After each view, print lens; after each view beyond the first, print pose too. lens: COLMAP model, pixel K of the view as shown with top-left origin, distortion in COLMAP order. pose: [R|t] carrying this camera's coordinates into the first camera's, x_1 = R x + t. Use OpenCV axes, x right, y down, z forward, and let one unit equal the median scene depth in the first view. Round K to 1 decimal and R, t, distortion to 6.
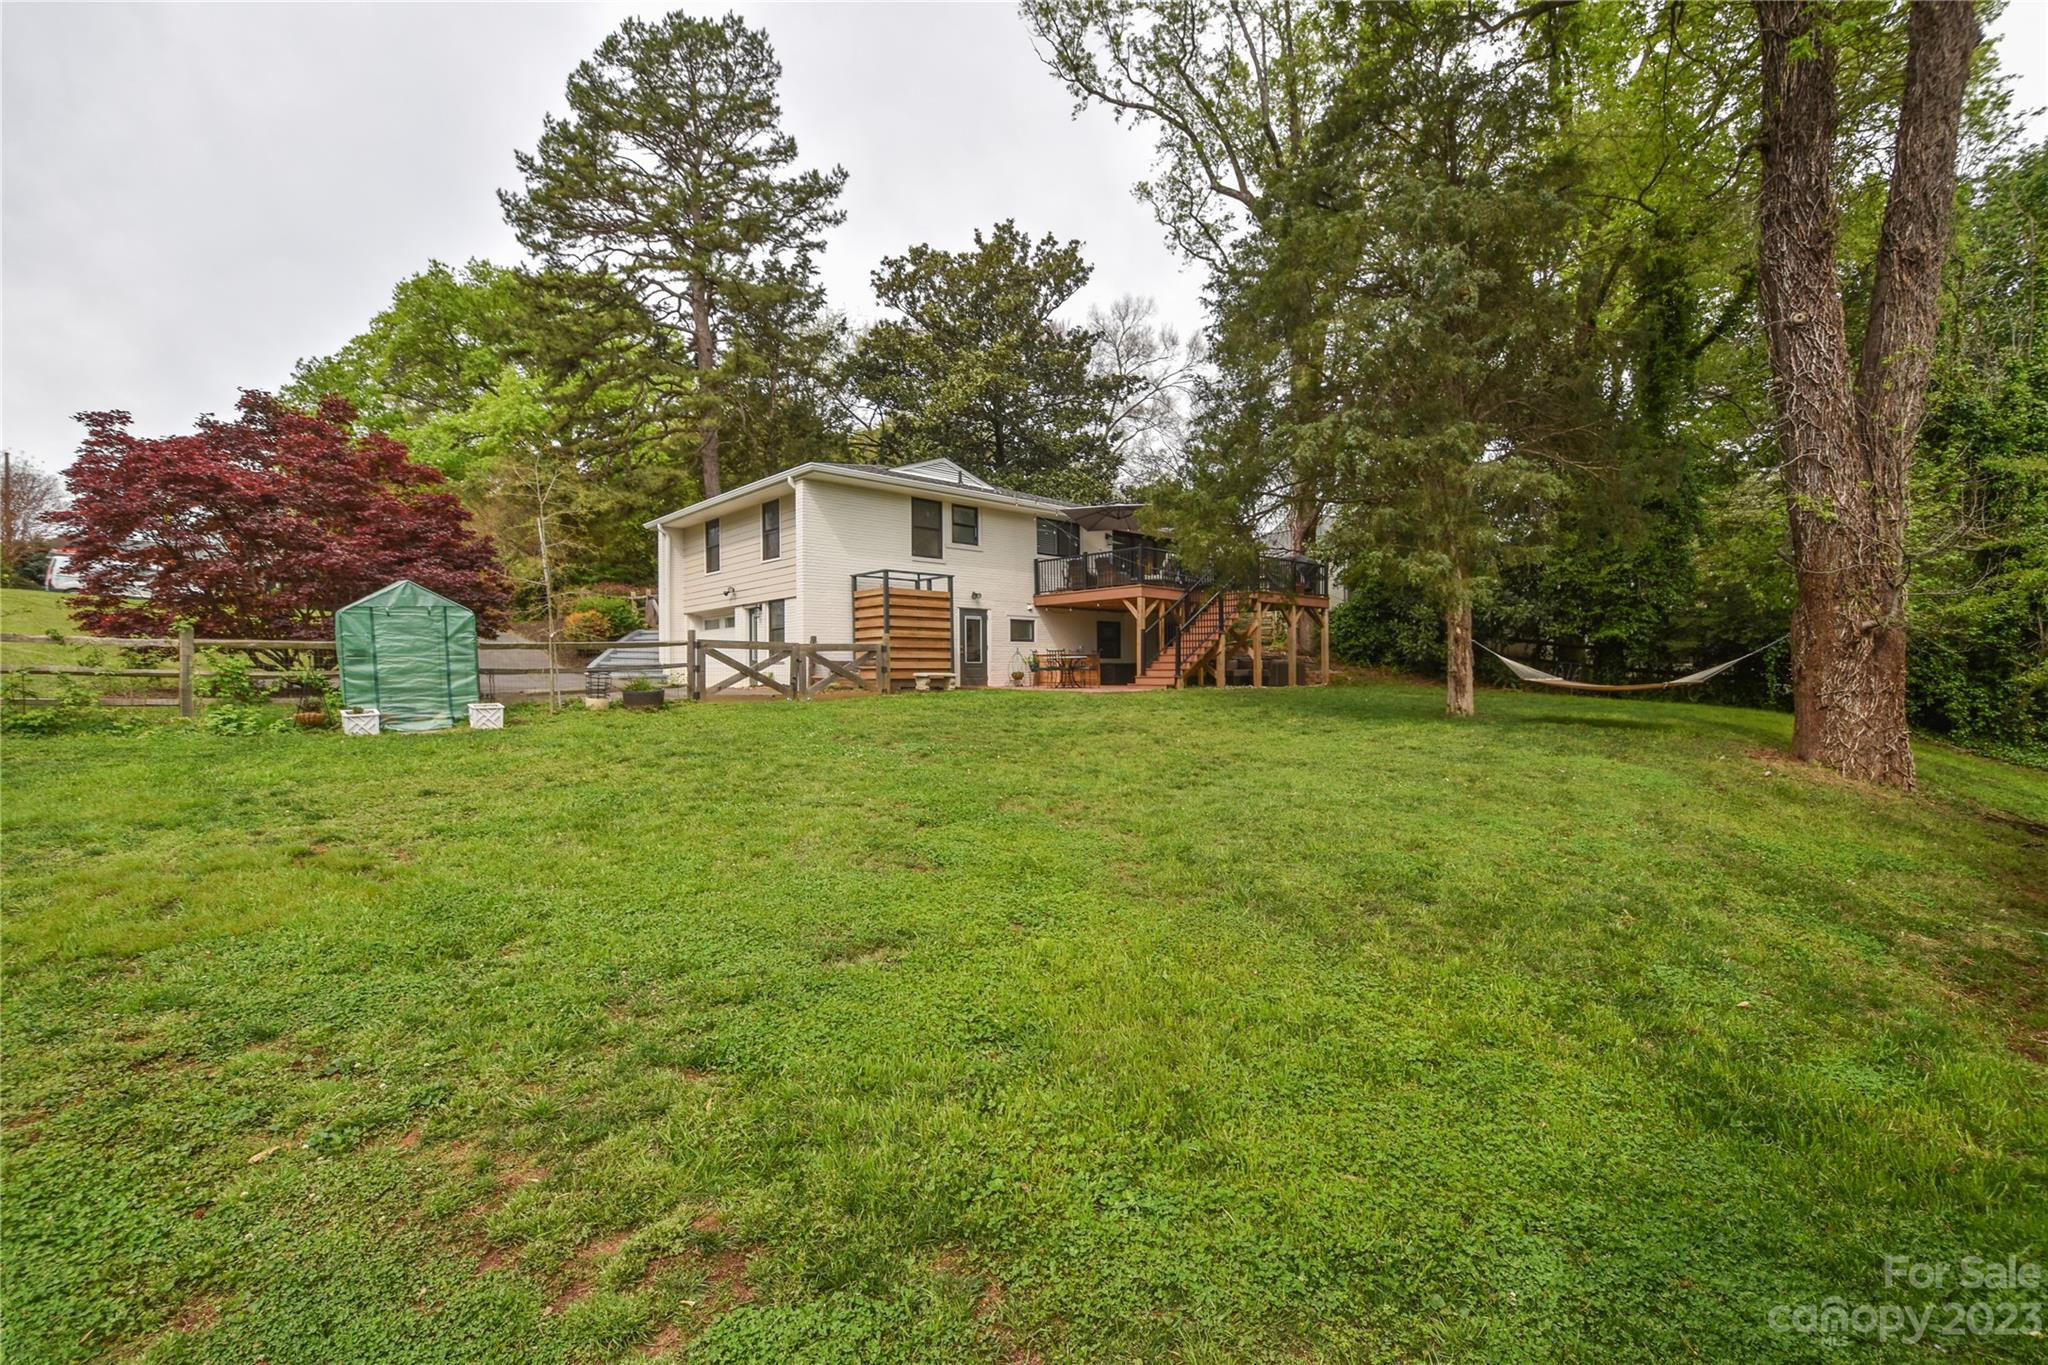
lens RADIAL K [[896.3, 0, 1027.3], [0, 896.3, 681.0], [0, 0, 1]] dist [-0.000130, -0.016174]
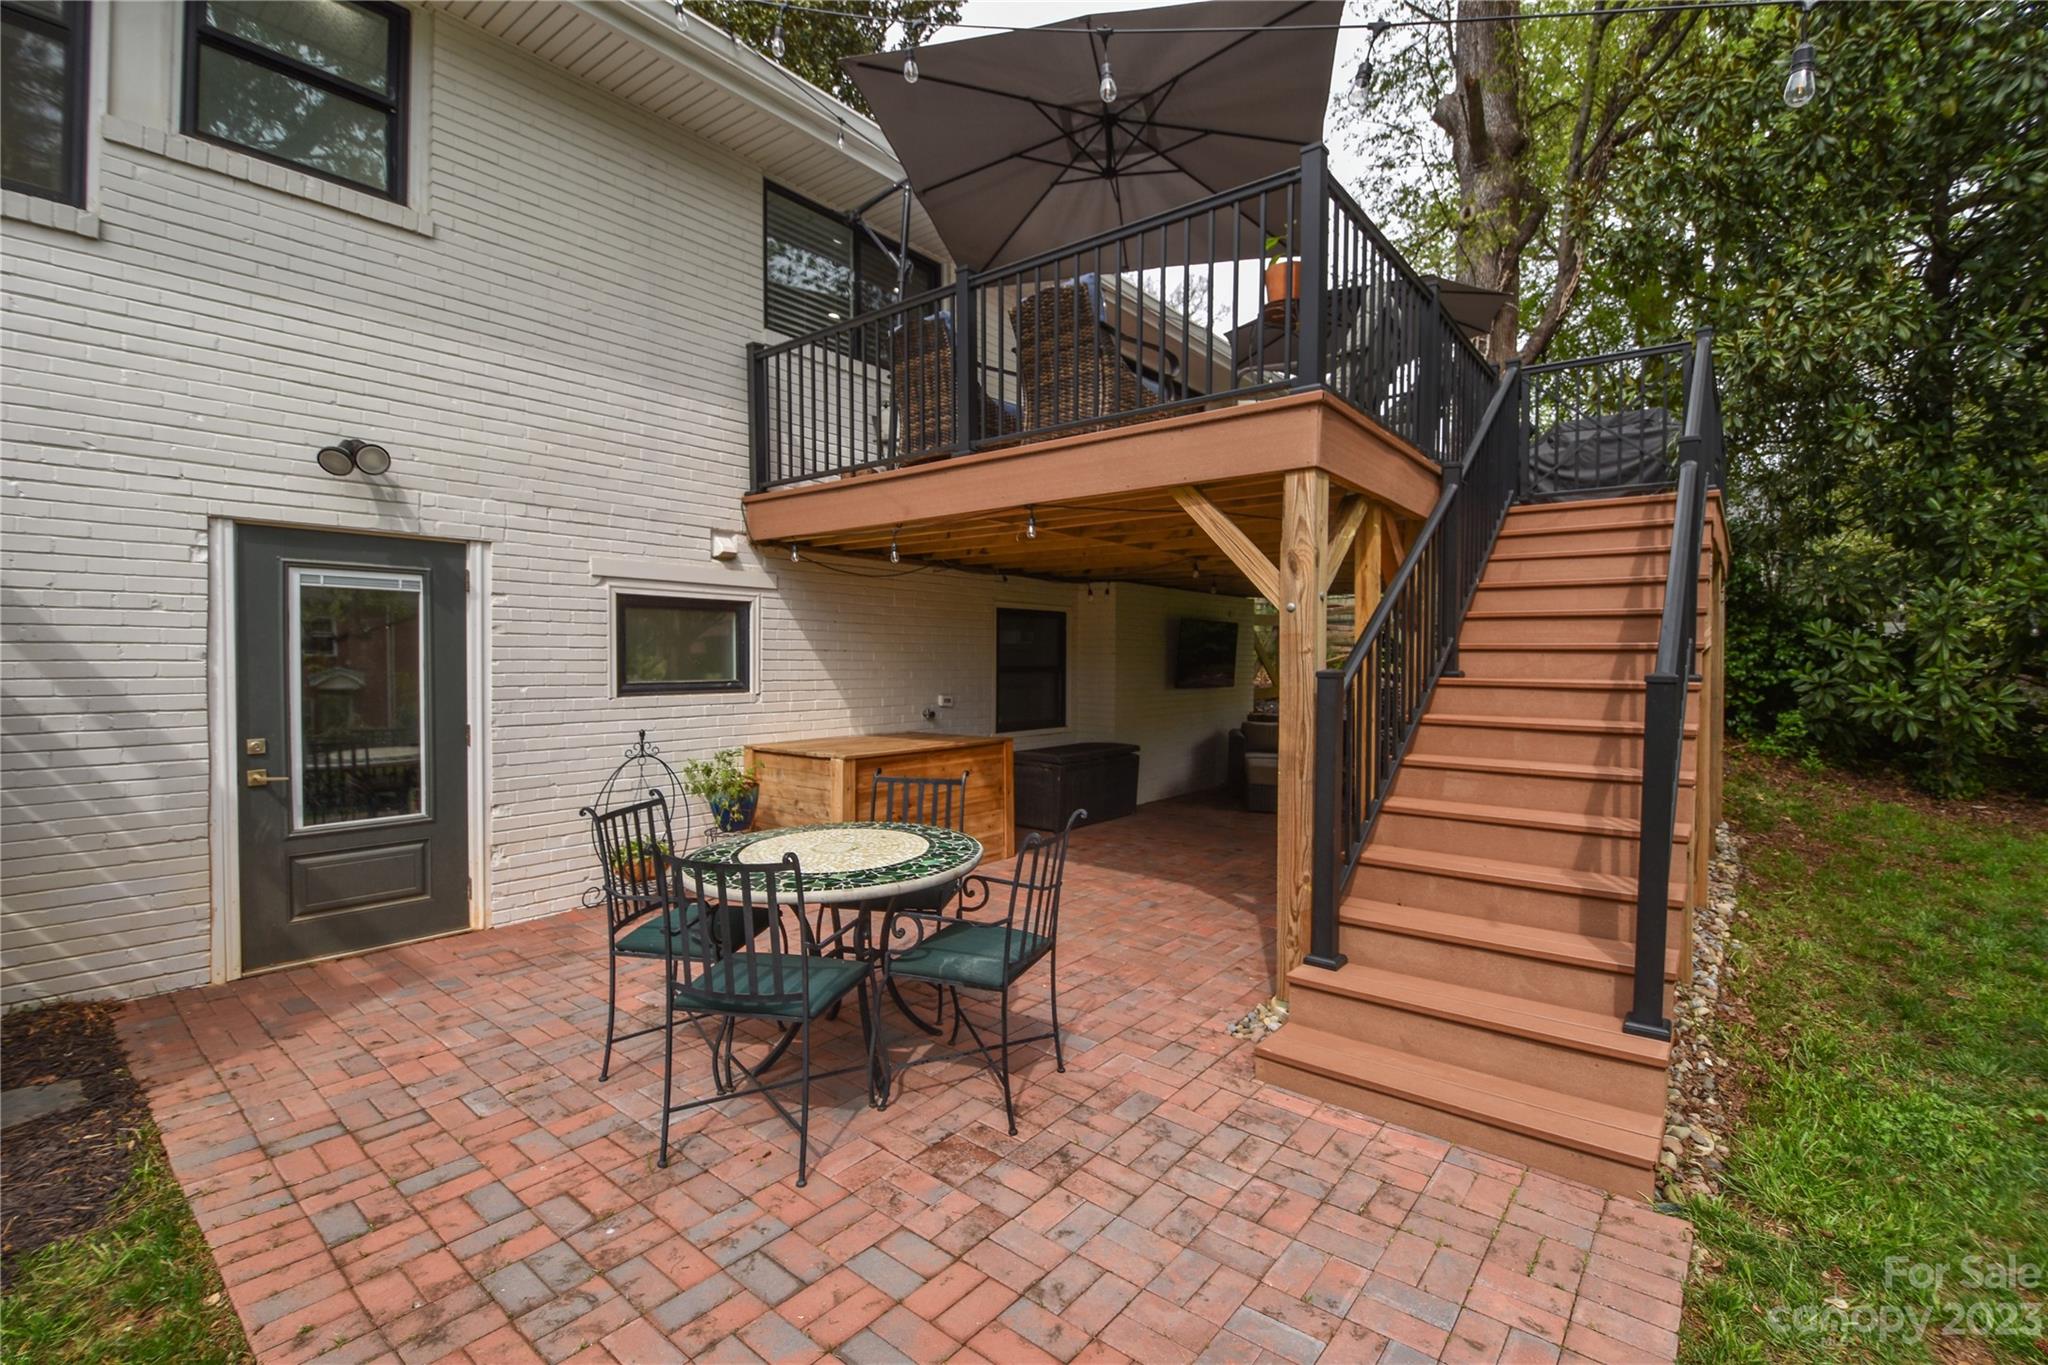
lens RADIAL K [[896.3, 0, 1027.3], [0, 896.3, 681.0], [0, 0, 1]] dist [-0.000130, -0.016174]
pose [[0.991088, 0.015674, 0.132285, 0.052264], [-0.019606, 0.999402, 0.028478, -0.056626], [-0.131760, -0.030818, 0.990802, 0.780309]]
